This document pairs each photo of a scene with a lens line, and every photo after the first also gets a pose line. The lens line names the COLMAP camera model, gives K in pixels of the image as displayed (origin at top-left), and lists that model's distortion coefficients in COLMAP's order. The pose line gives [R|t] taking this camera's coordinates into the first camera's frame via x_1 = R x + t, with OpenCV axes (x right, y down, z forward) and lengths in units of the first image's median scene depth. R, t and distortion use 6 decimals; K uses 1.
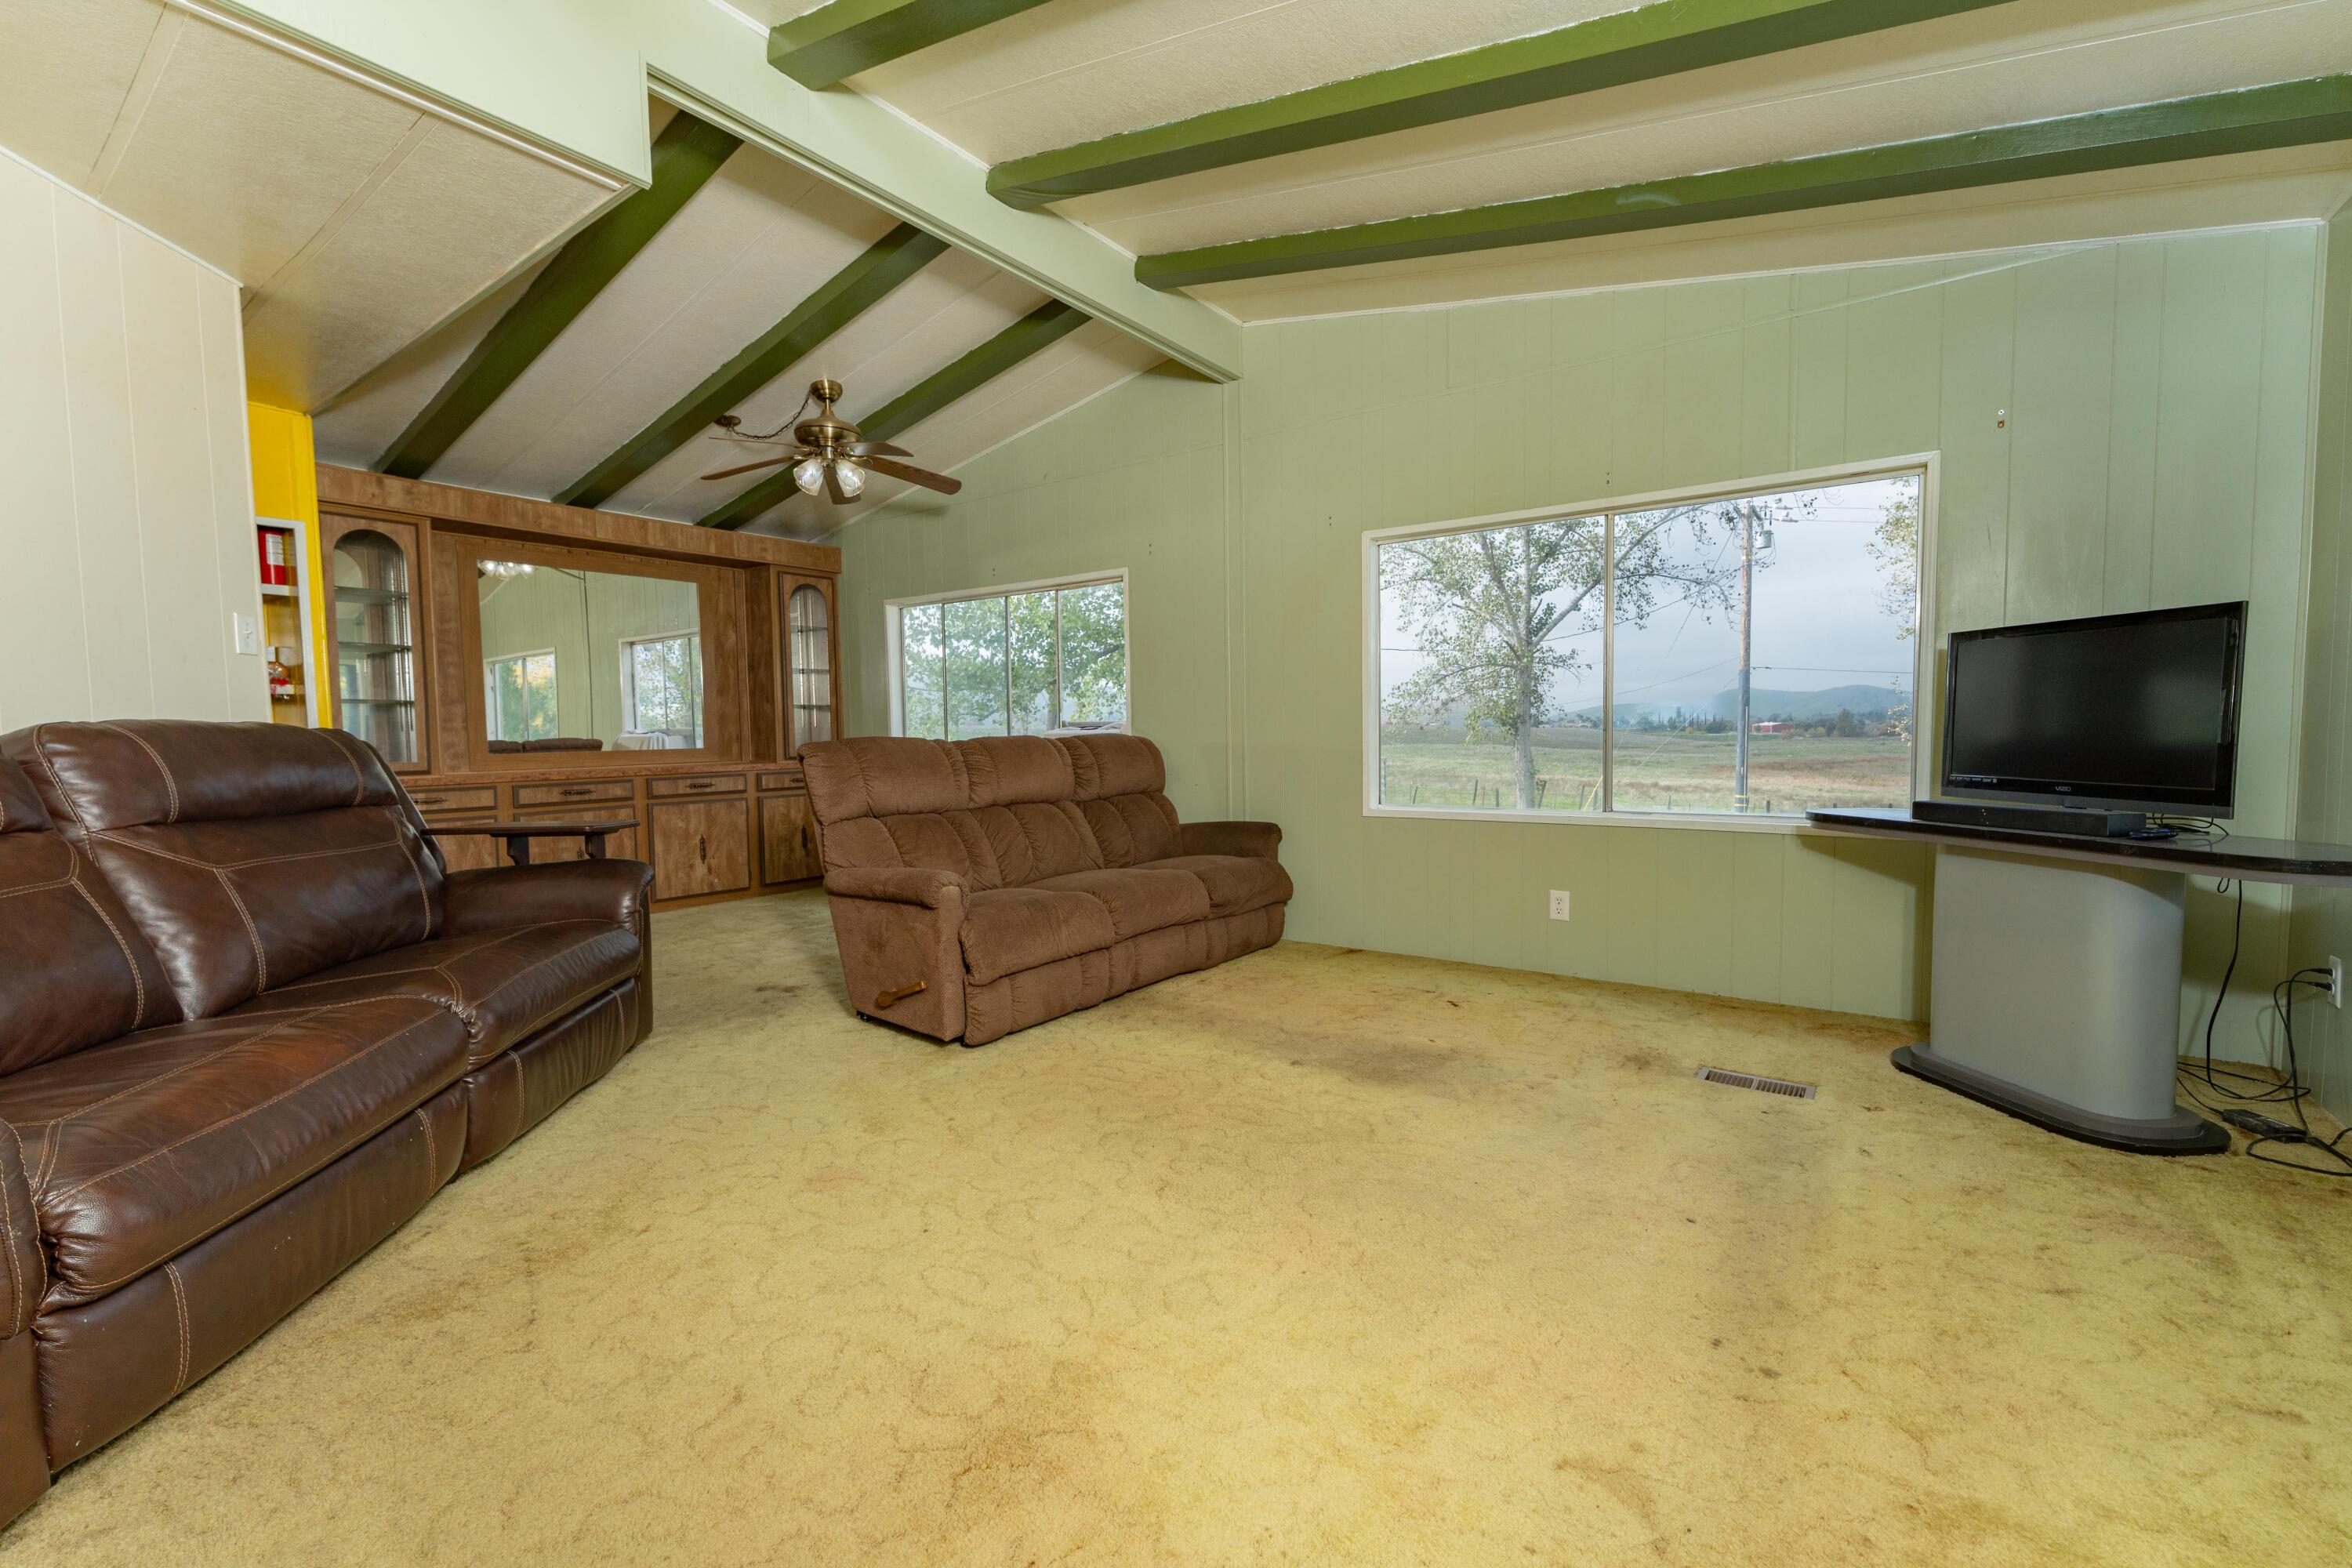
lens RADIAL K [[982.5, 0, 1176.0], [0, 982.5, 784.0], [0, 0, 1]] dist [0.002020, 0.000031]
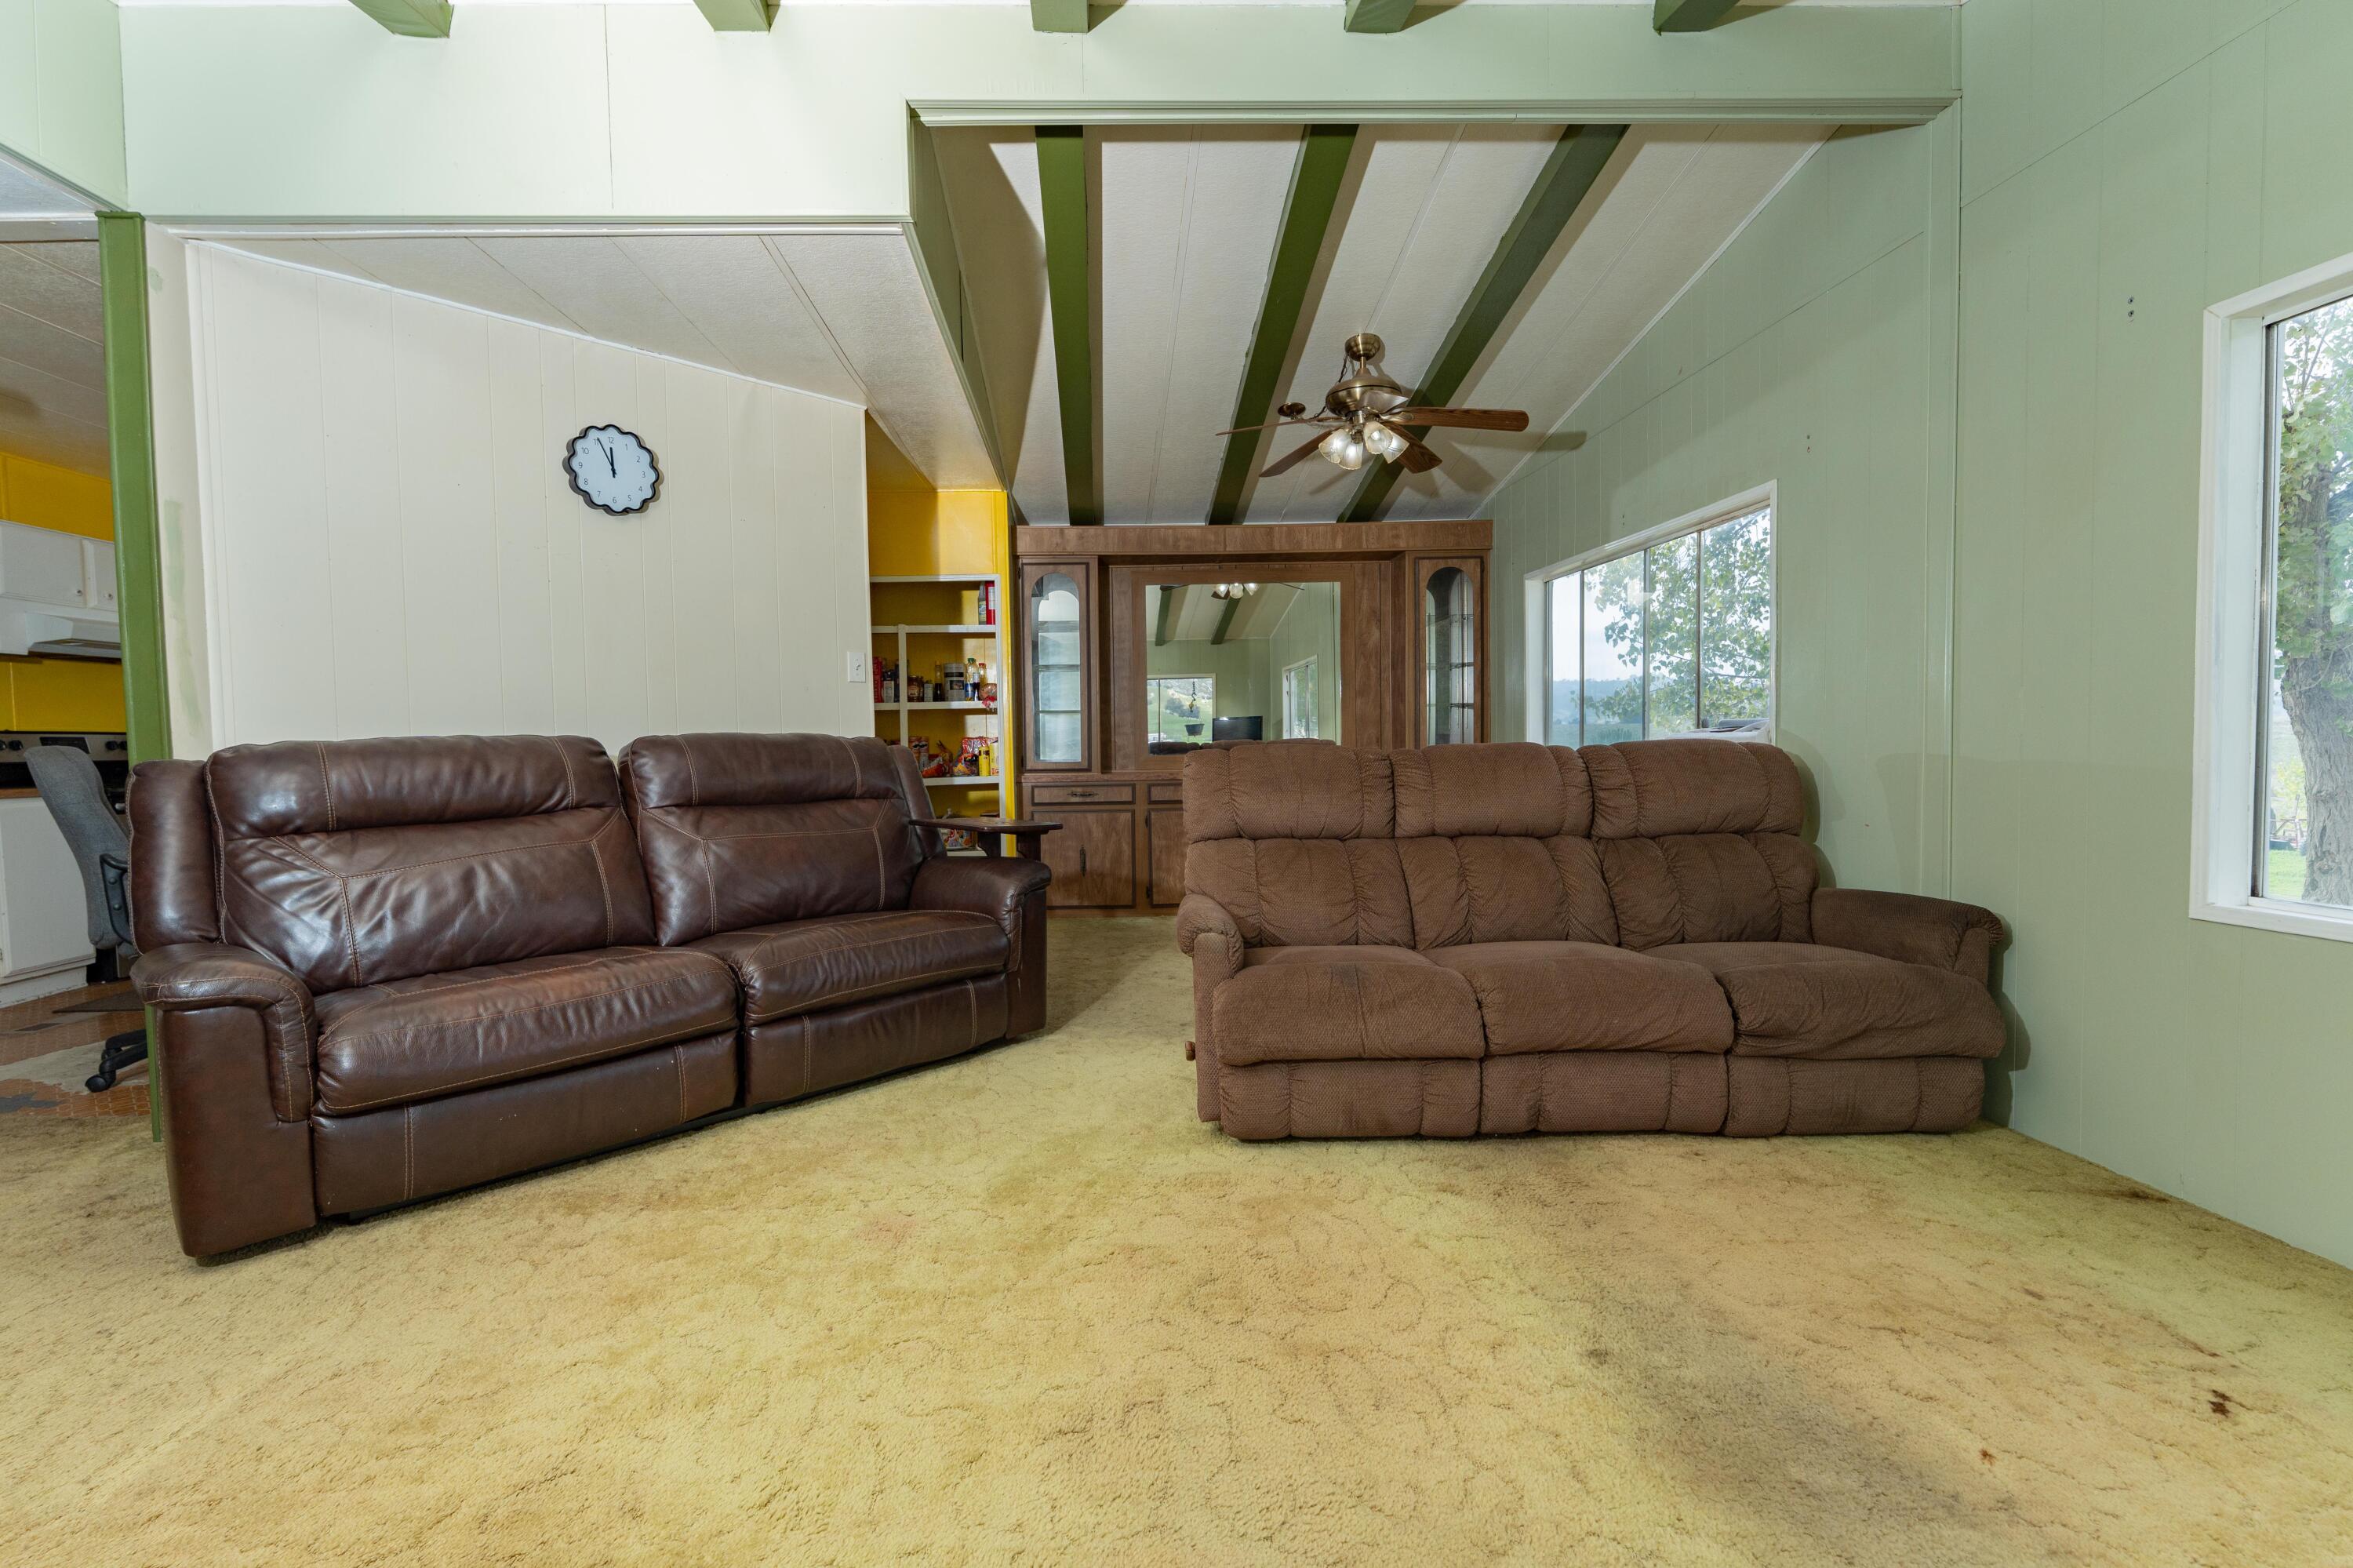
lens RADIAL K [[1025.9, 0, 1115.8], [0, 1025.9, 788.6], [0, 0, 1]] dist [-0.002366, -0.001095]
pose [[0.604005, 0.041424, -0.795903, 0.297347], [-0.037624, 0.999017, 0.023443, -0.024079], [0.796092, 0.015785, 0.604970, 0.328725]]
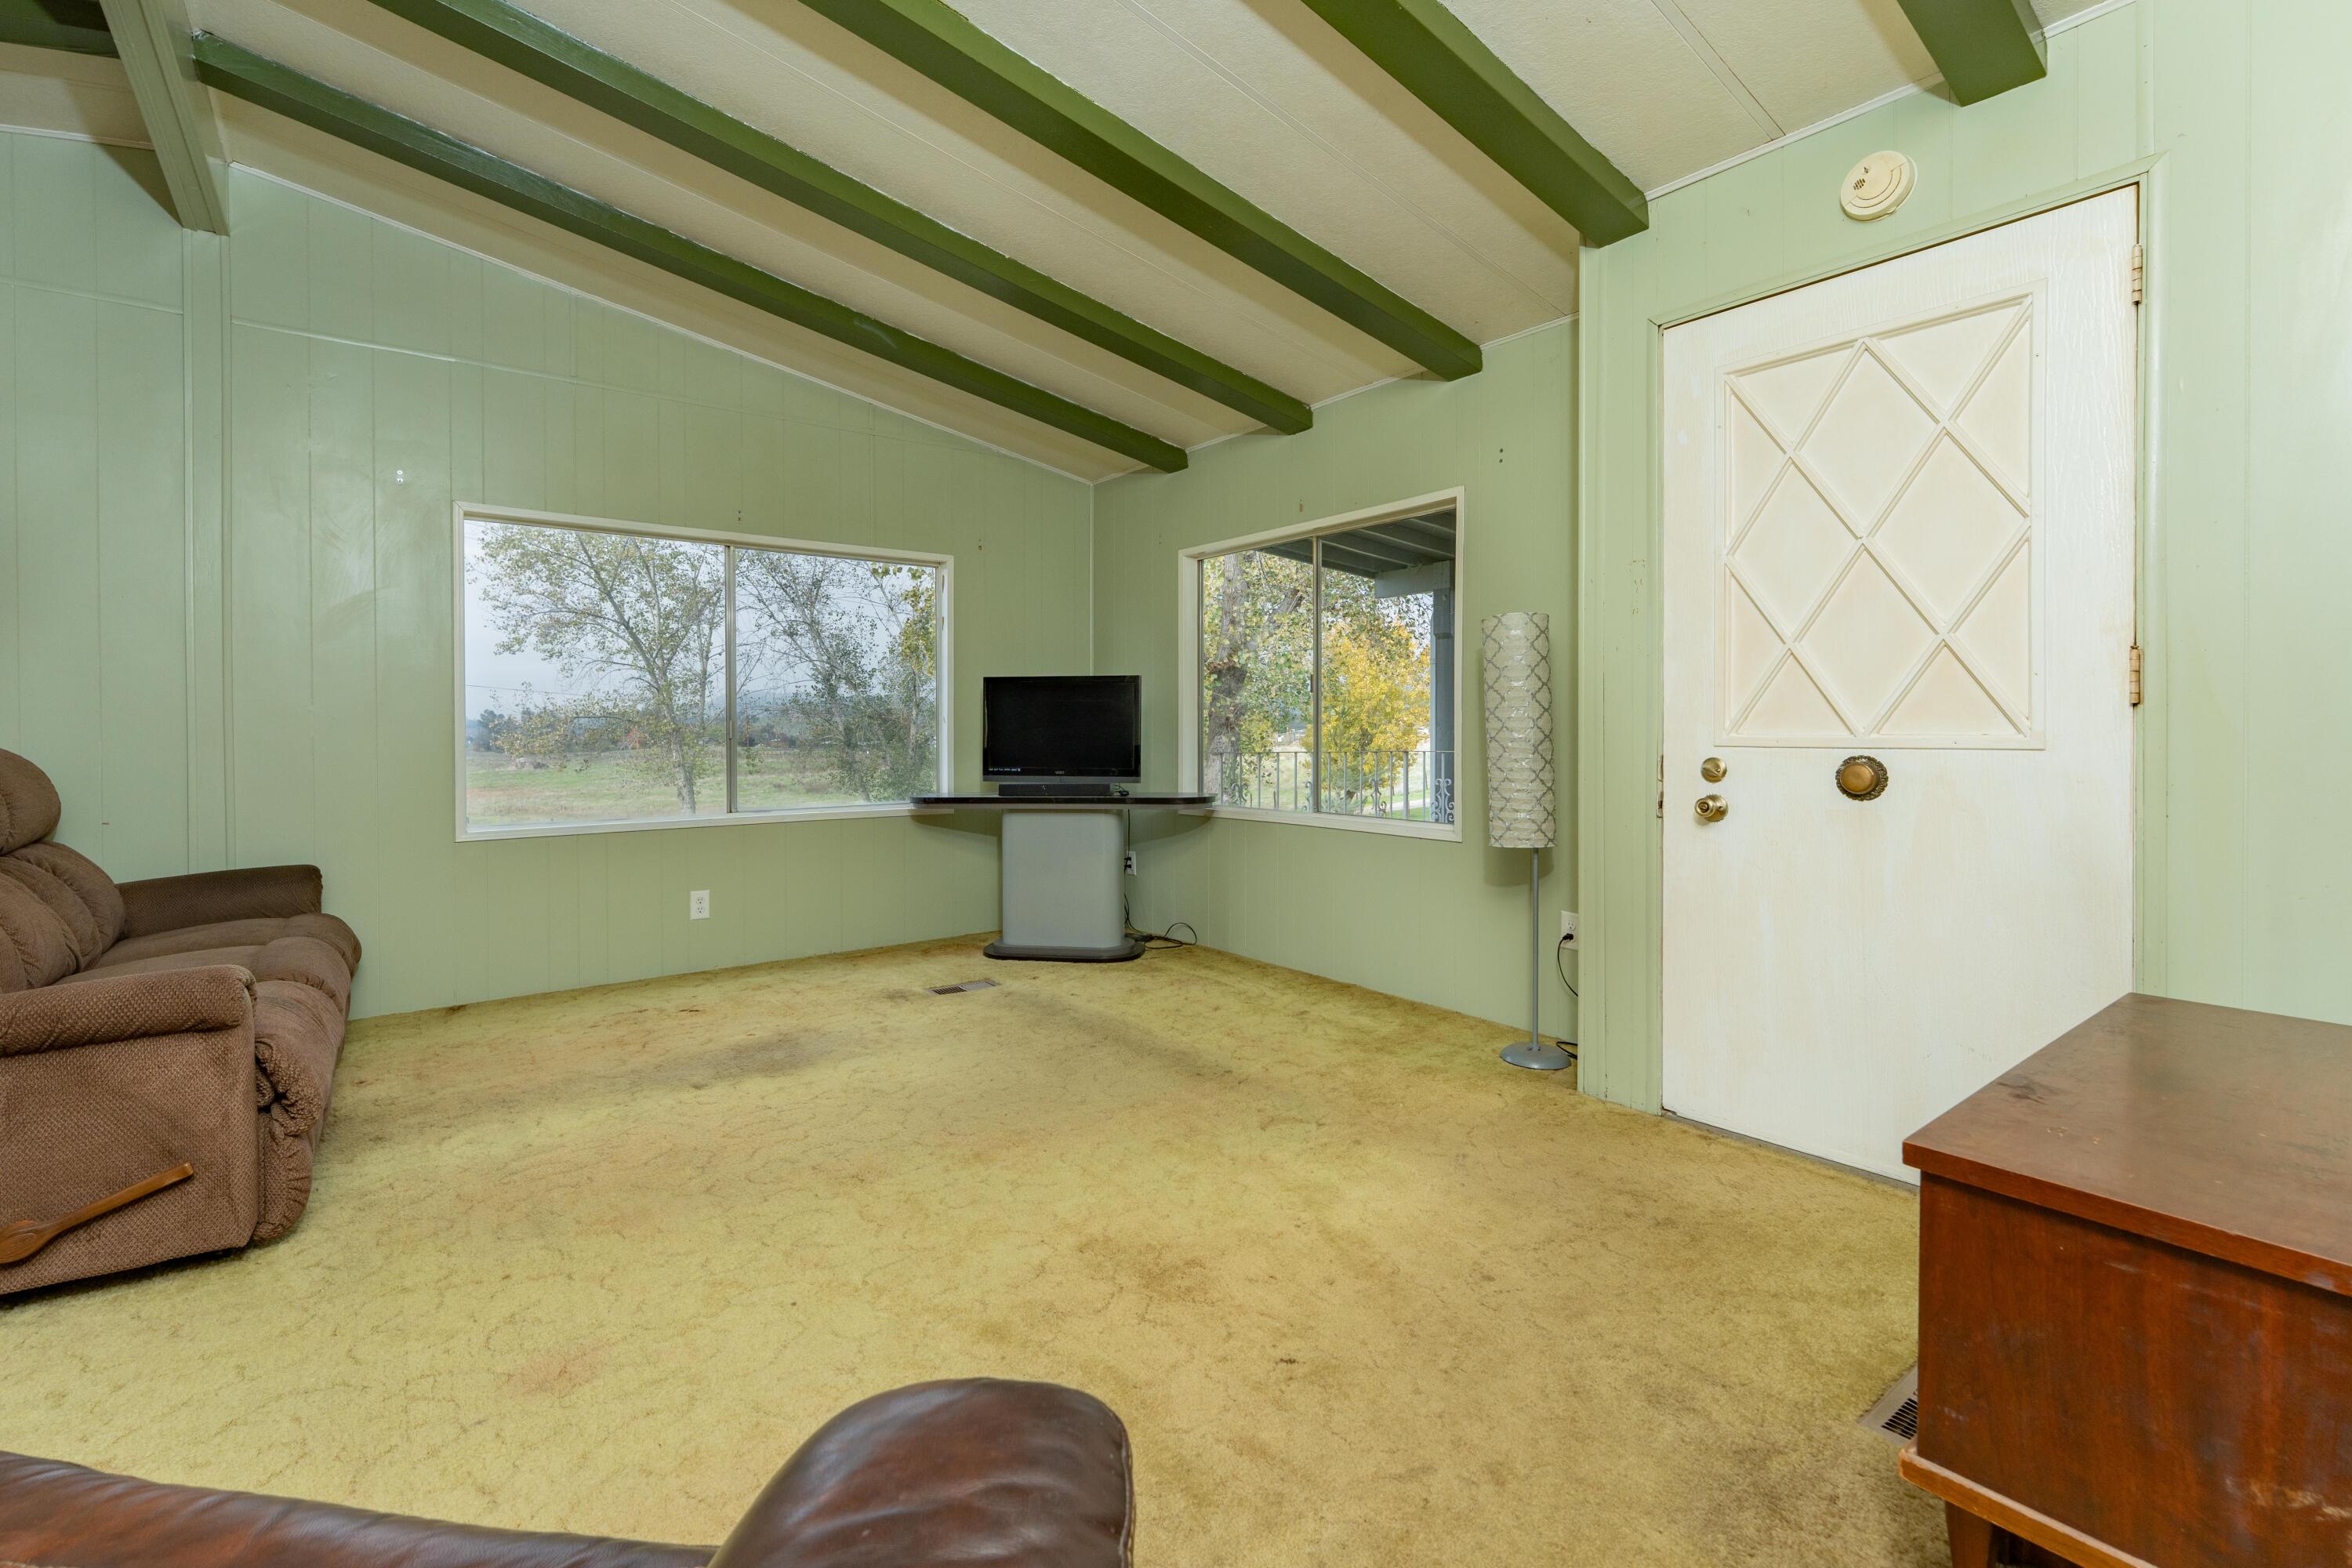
lens RADIAL K [[1032.4, 0, 1174.4], [0, 1032.4, 727.0], [0, 0, 1]] dist [0.001107, 0.000194]
pose [[0.277480, 0.014856, 0.960616, -0.530332], [0.052695, 0.998140, -0.030657, -0.005561], [-0.959285, 0.059127, 0.276181, 0.197695]]
